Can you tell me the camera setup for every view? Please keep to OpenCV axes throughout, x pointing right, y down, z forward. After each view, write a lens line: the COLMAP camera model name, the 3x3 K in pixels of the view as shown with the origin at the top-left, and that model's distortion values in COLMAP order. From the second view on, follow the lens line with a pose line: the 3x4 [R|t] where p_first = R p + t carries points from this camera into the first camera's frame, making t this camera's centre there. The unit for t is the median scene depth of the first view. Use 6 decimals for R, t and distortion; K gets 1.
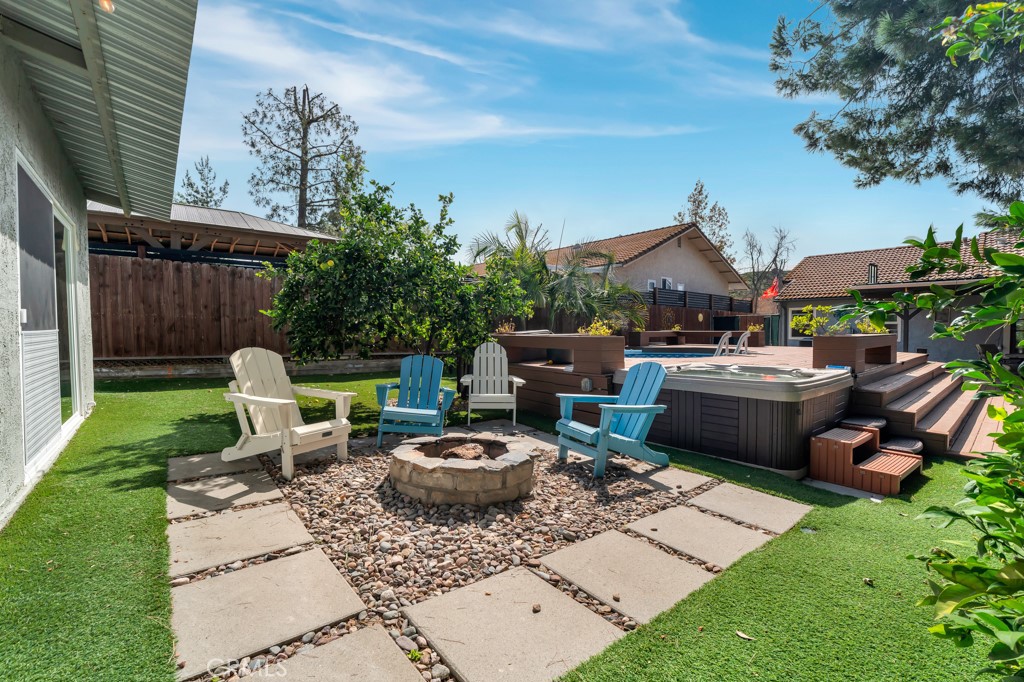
lens RADIAL K [[433.3, 0, 506.2], [0, 433.3, 338.9], [0, 0, 1]] dist [-0.022413, 0.000431]
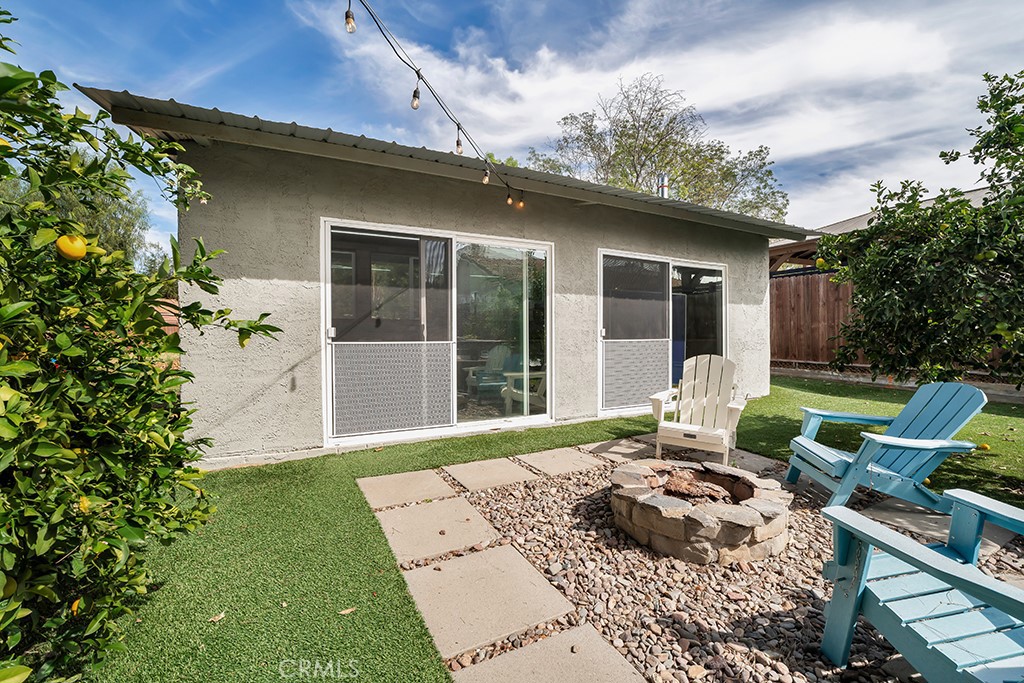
lens RADIAL K [[433.3, 0, 506.2], [0, 433.3, 339.4], [0, 0, 1]] dist [-0.022413, 0.000431]
pose [[-0.203031, 0.000469, -0.979172, 0.903500], [-0.015219, 0.999878, 0.003635, -0.023939], [0.979054, 0.015640, -0.202999, 0.925844]]
